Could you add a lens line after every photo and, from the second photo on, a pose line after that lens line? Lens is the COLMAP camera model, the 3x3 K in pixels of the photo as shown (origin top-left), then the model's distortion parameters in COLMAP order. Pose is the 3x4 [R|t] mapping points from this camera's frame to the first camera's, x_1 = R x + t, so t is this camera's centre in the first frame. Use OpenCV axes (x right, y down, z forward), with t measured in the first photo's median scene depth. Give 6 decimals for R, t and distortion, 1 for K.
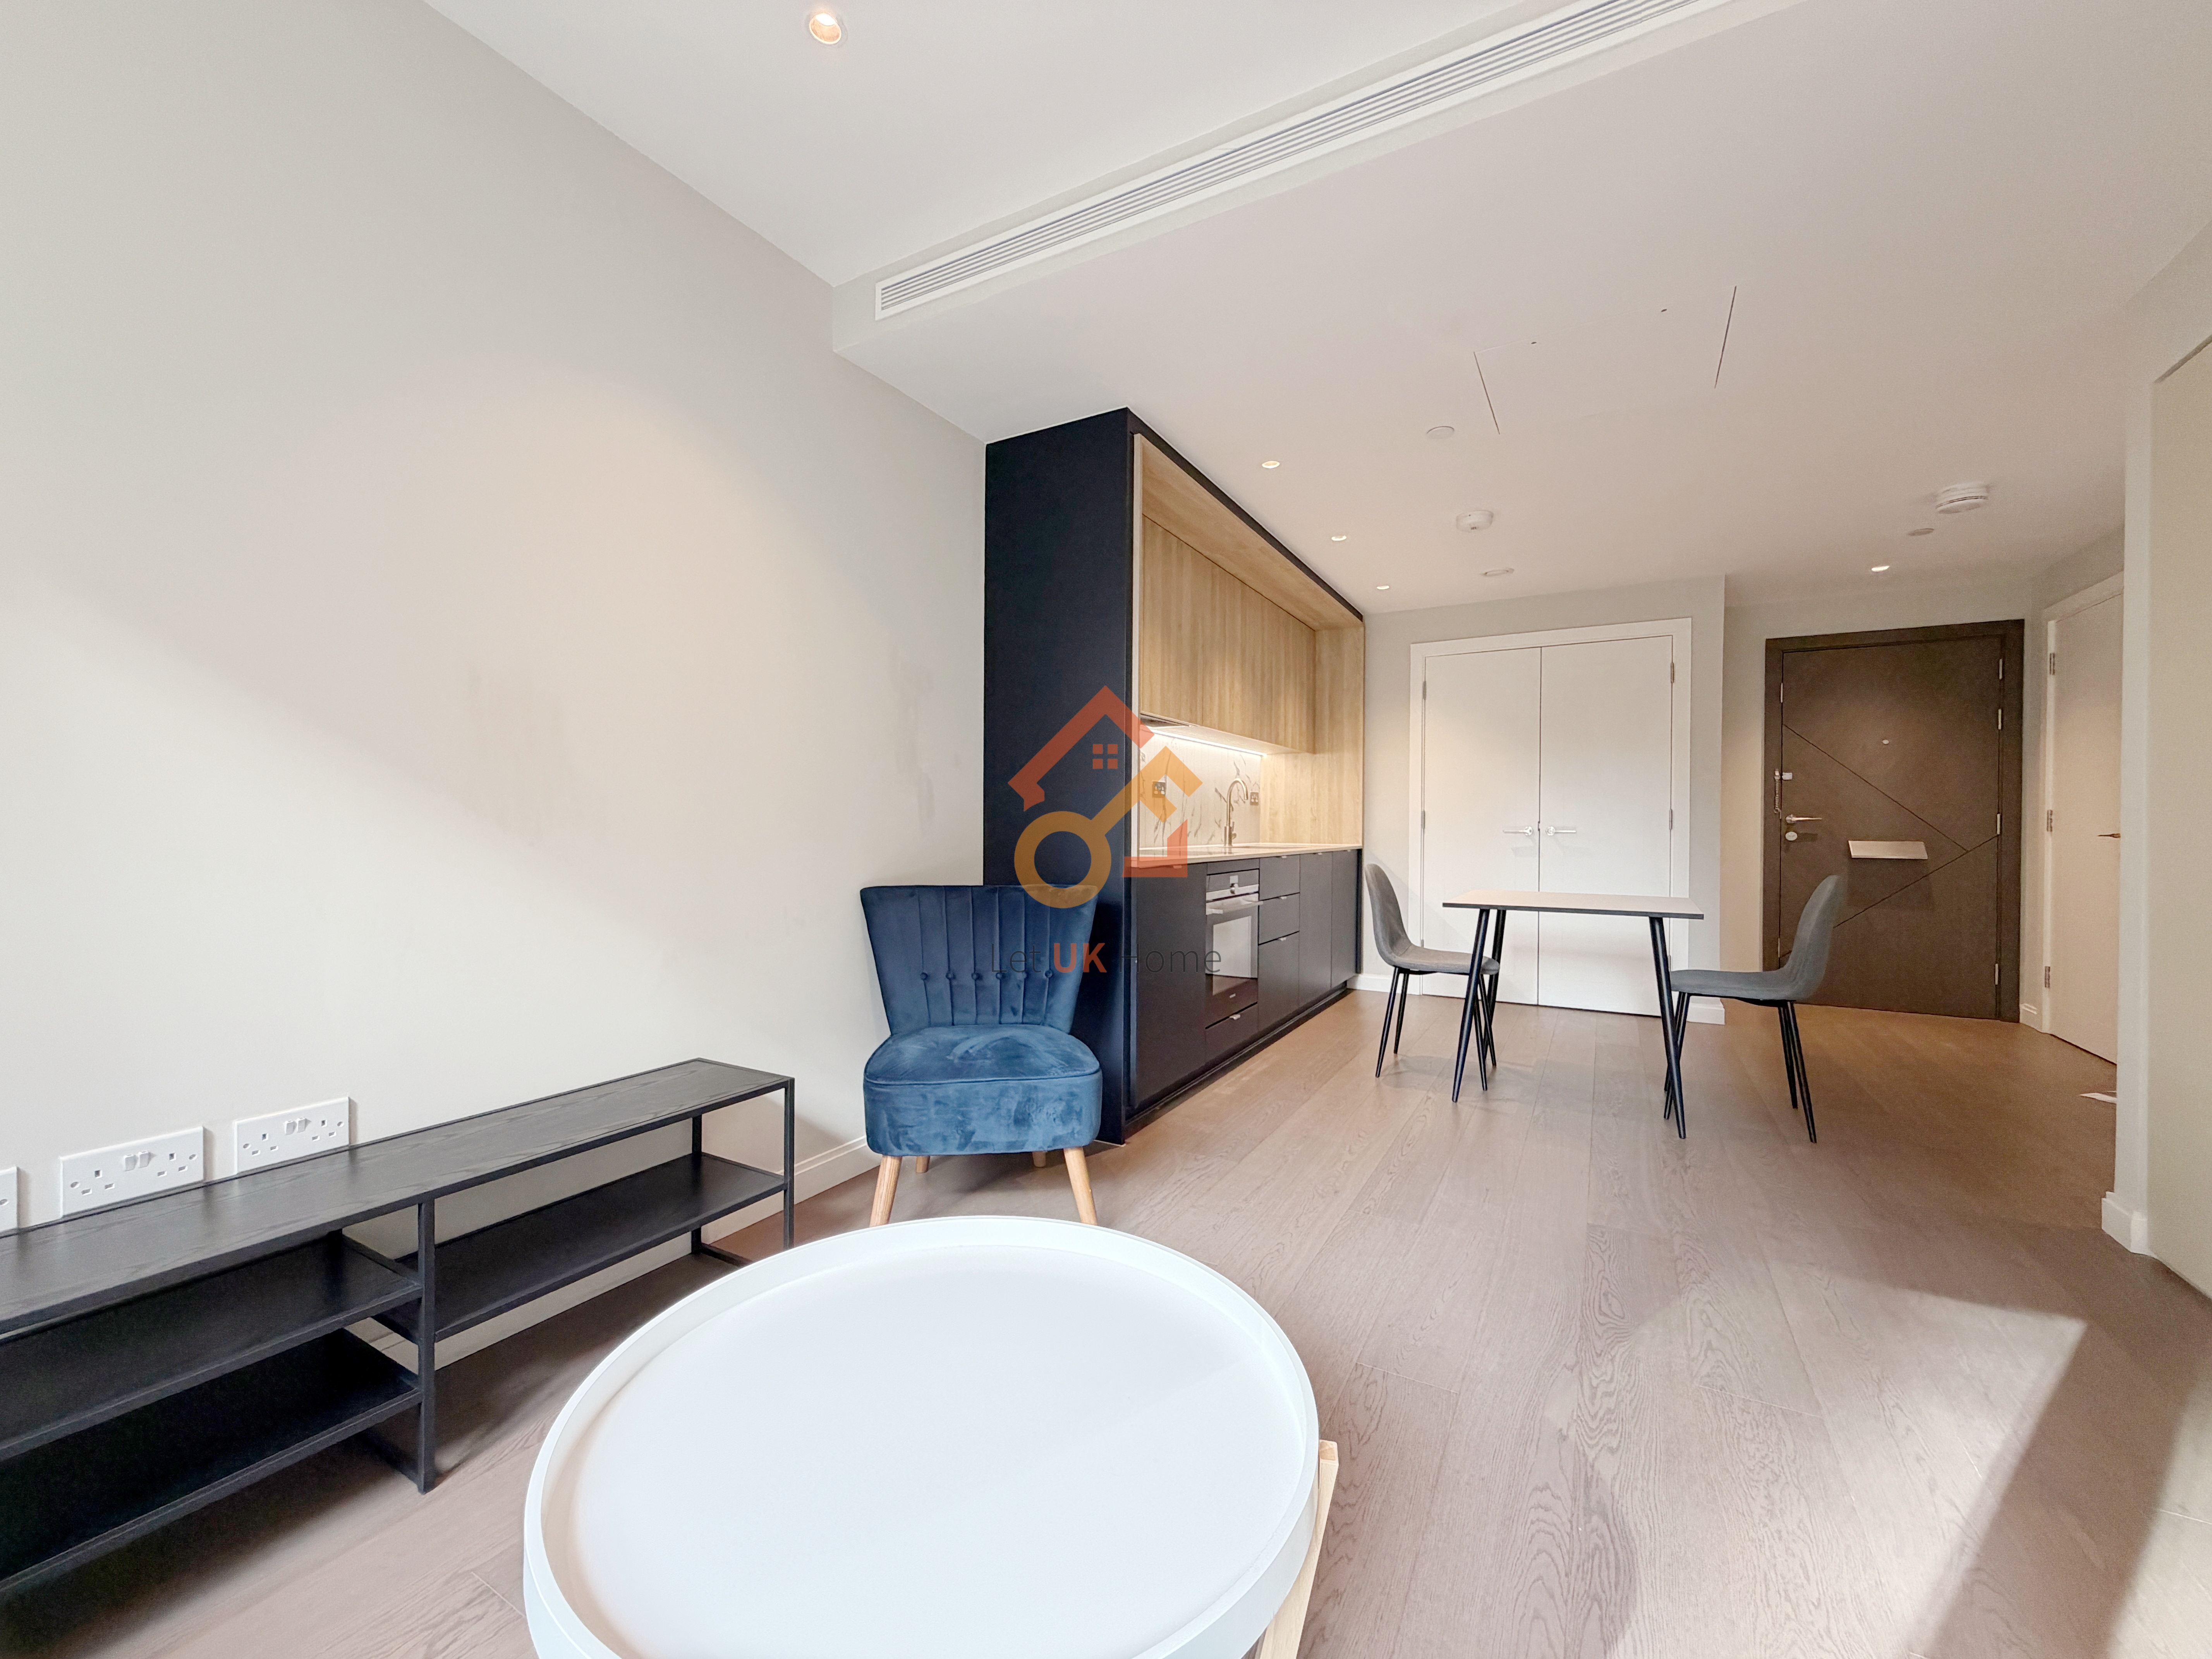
lens RADIAL K [[882.2, 0, 1106.0], [0, 882.2, 829.5], [0, 0, 1]] dist [0.002602, -0.000216]
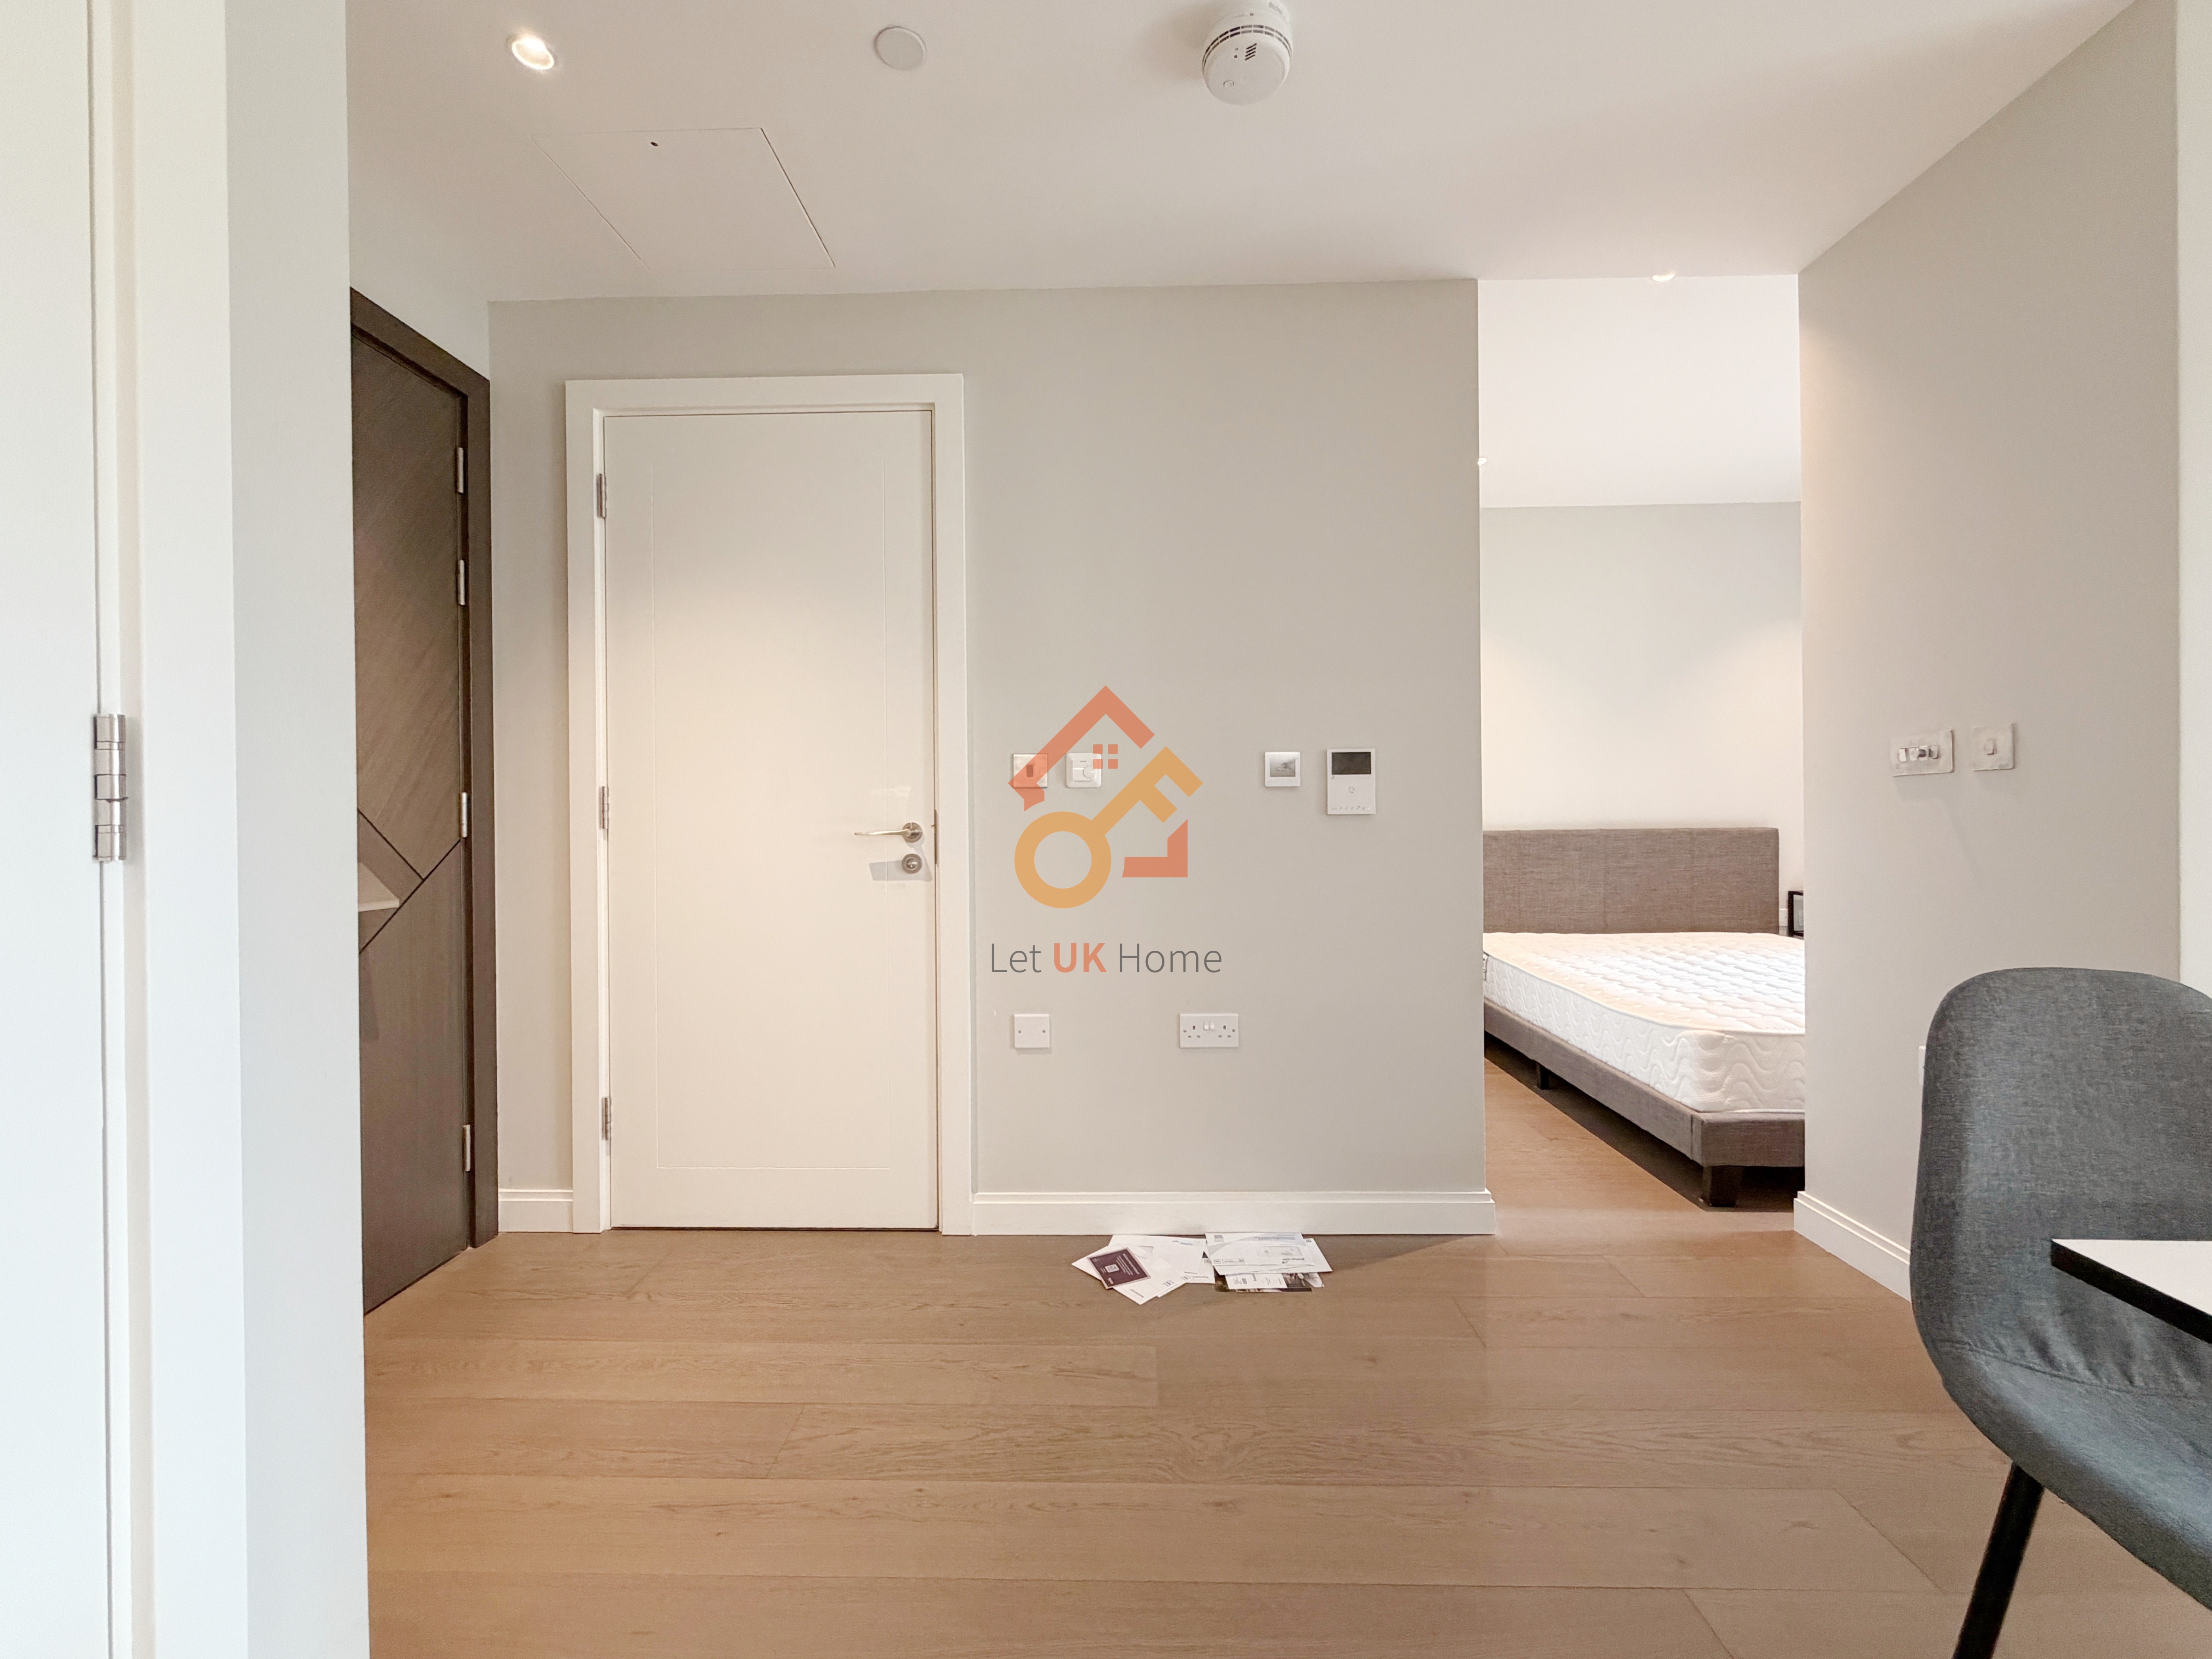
lens RADIAL K [[914.7, 0, 1104.8], [0, 914.7, 818.6], [0, 0, 1]] dist [-0.002210, -0.000284]
pose [[-0.473184, -0.002982, 0.880959, 0.450639], [0.011944, 0.999881, 0.009800, -0.005004], [-0.880883, 0.015159, -0.473092, 0.944061]]
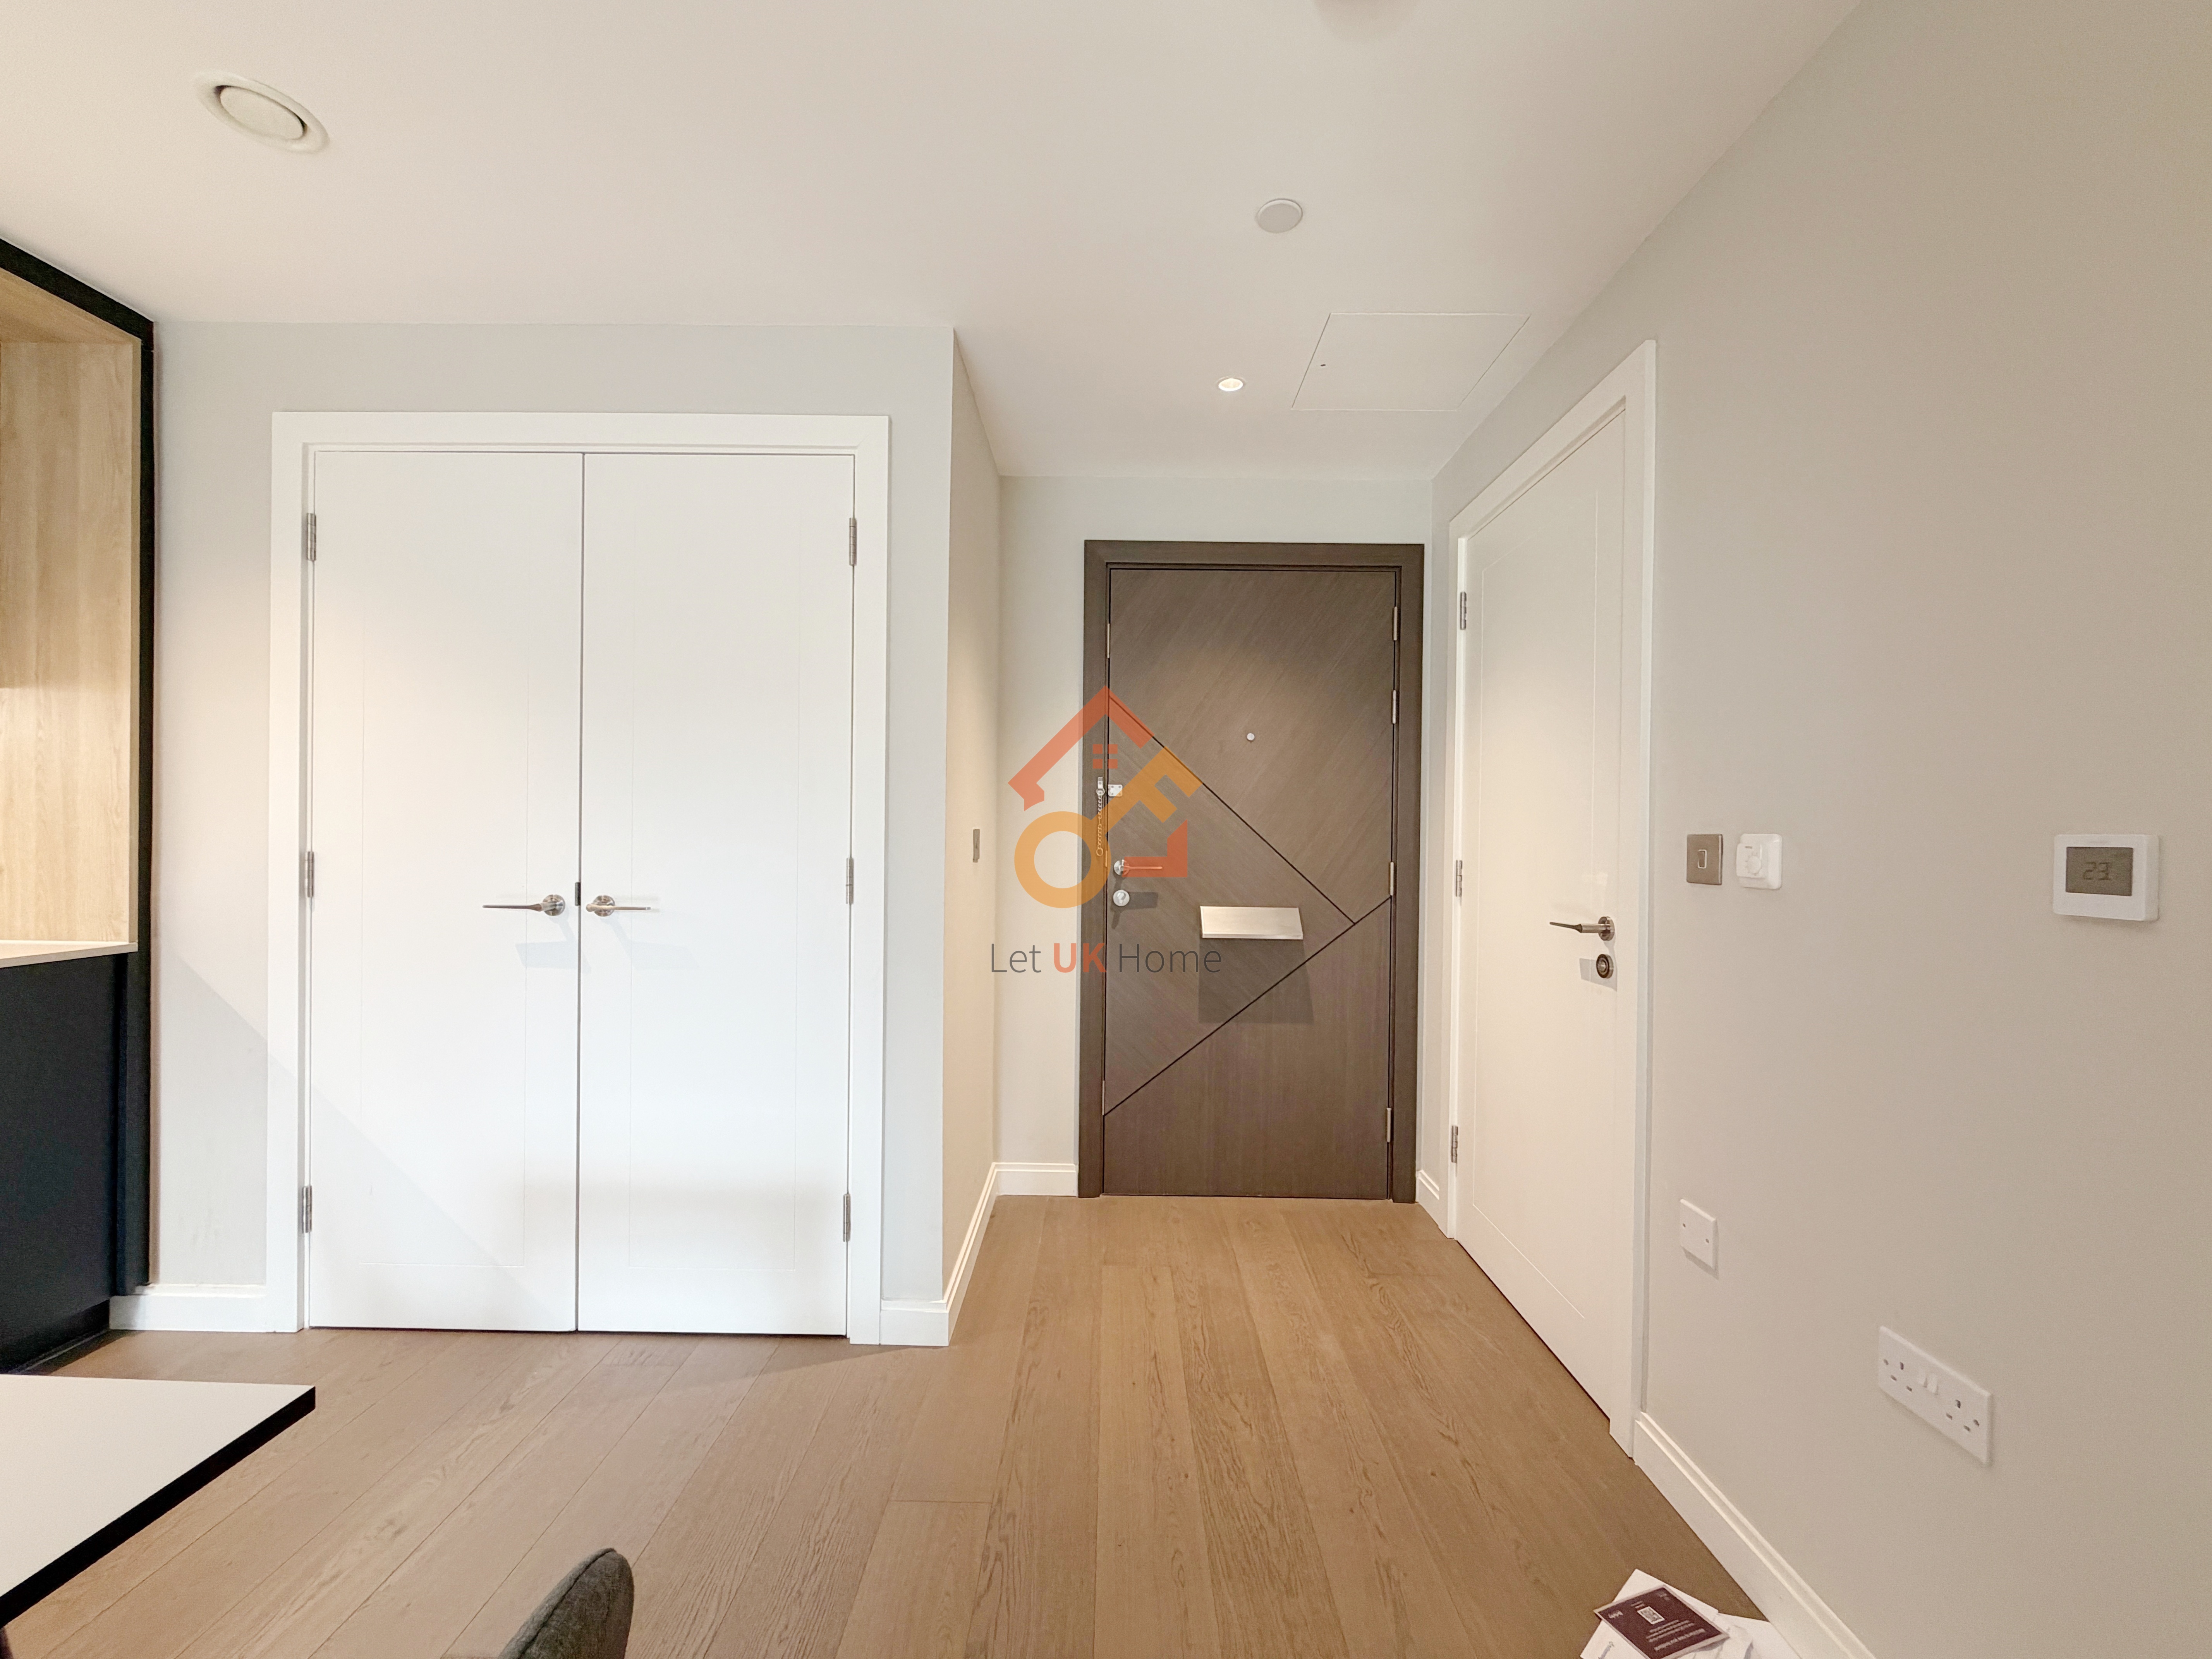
lens RADIAL K [[894.2, 0, 1102.4], [0, 894.2, 837.8], [0, 0, 1]] dist [0.002517, 0.000332]
pose [[0.874817, 0.005720, 0.484420, 0.543026], [-0.005444, 0.999983, -0.001976, -0.032228], [-0.484423, -0.000908, 0.874833, 0.564551]]
